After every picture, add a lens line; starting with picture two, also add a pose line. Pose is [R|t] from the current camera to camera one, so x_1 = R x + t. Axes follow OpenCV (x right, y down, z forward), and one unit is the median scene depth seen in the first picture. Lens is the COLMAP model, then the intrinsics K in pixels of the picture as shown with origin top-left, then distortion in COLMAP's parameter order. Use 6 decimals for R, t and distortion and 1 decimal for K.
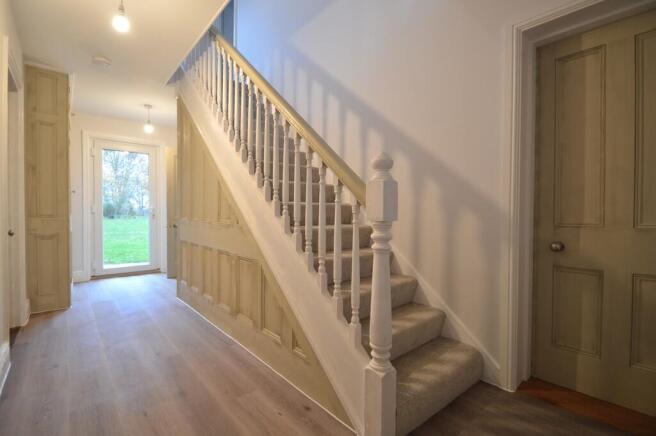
lens RADIAL K [[305.7, 0, 324.9], [0, 305.7, 219.8], [0, 0, 1]] dist [0.019107, -0.015740]
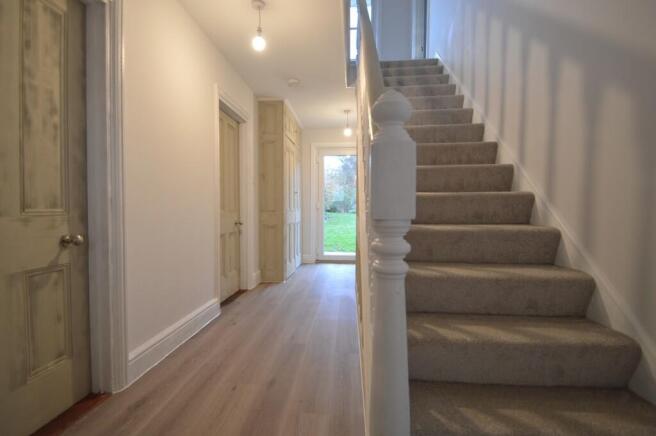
lens RADIAL K [[305.7, 0, 324.9], [0, 305.7, 219.8], [0, 0, 1]] dist [0.019107, -0.015740]
pose [[0.689650, 0.021025, -0.723838, 0.229288], [-0.012166, 0.999774, 0.017448, -0.000599], [0.724041, -0.003227, 0.689750, 0.248004]]
